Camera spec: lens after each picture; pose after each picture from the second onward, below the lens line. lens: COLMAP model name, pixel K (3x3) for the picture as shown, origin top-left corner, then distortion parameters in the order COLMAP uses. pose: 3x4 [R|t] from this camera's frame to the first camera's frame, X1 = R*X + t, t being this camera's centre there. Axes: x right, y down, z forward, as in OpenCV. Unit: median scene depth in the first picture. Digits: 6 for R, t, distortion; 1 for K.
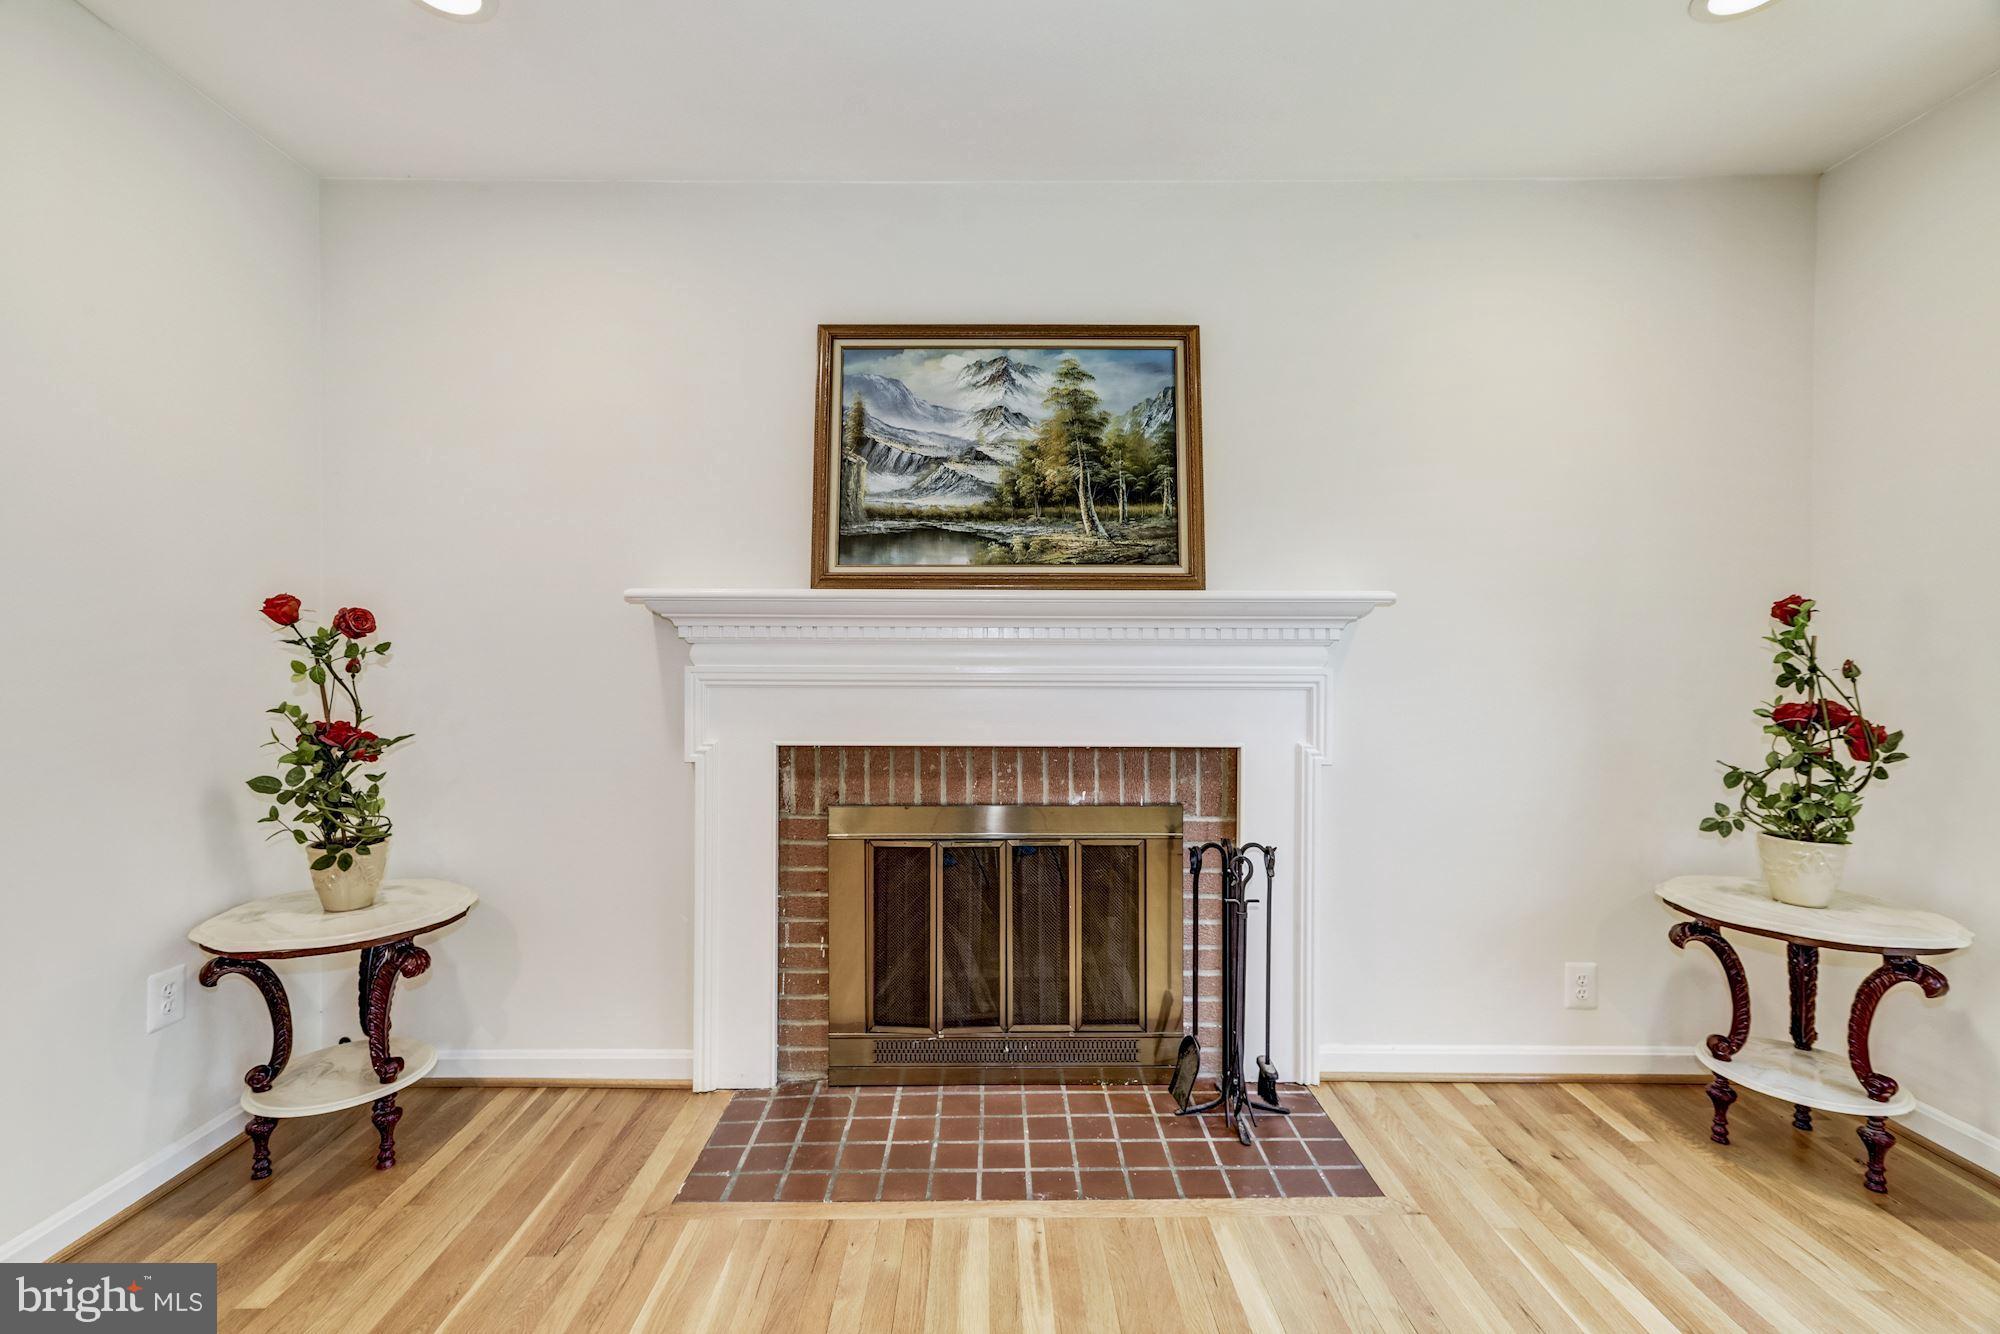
lens RADIAL K [[868.0, 0, 947.6], [0, 868.0, 665.3], [0, 0, 1]] dist [0.004166, 0.003599]
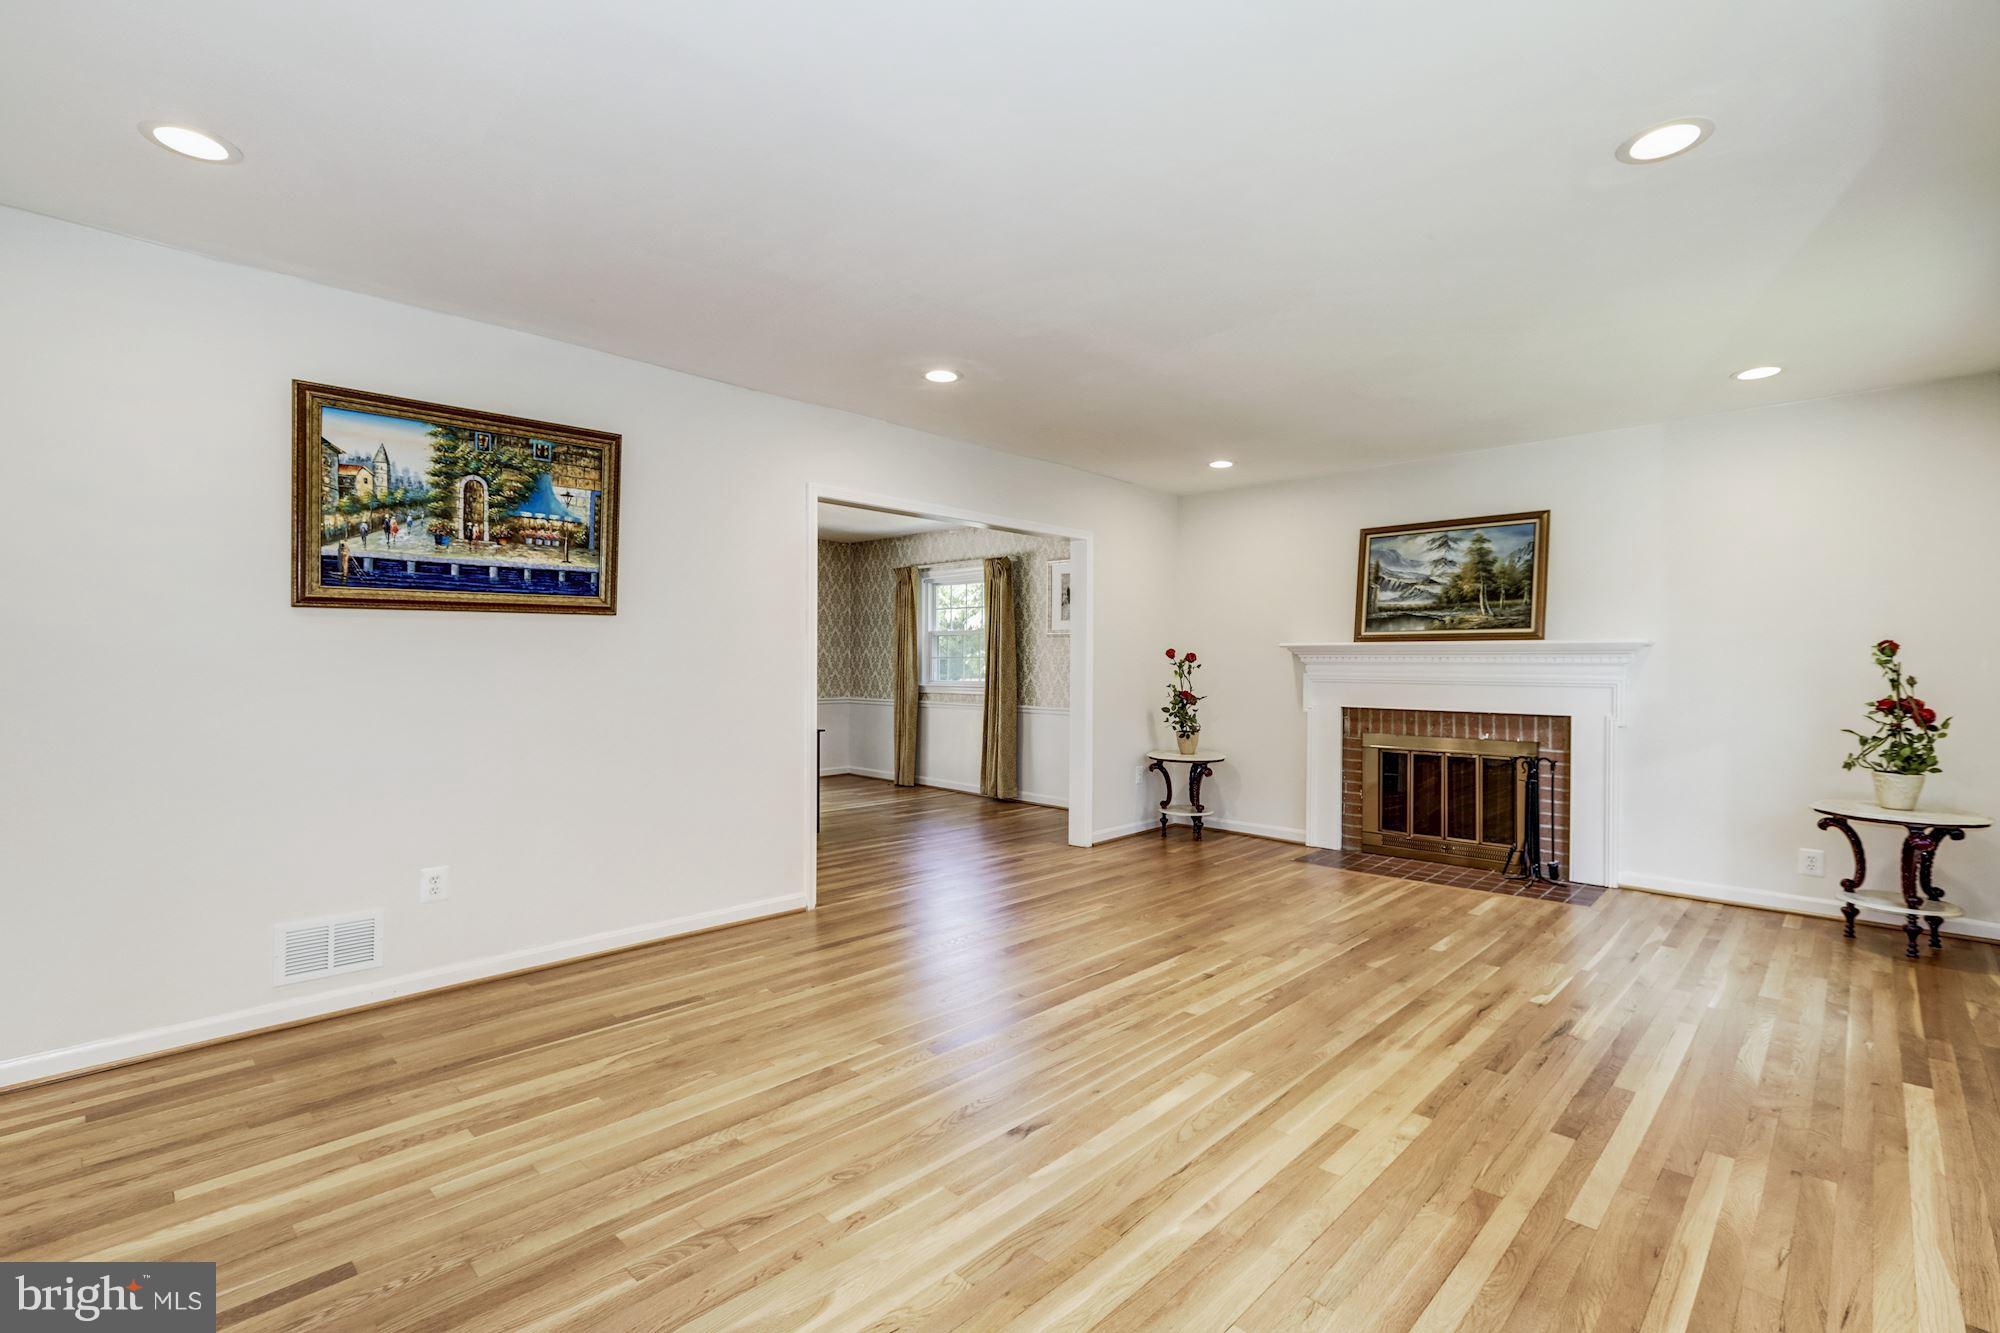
lens RADIAL K [[868.0, 0, 997.8], [0, 868.0, 664.7], [0, 0, 1]] dist [0.004166, 0.003599]
pose [[0.736785, 0.002223, -0.676123, 0.742123], [-0.011079, 0.999900, -0.008786, 0.007943], [0.676036, 0.013964, 0.736736, -1.439430]]
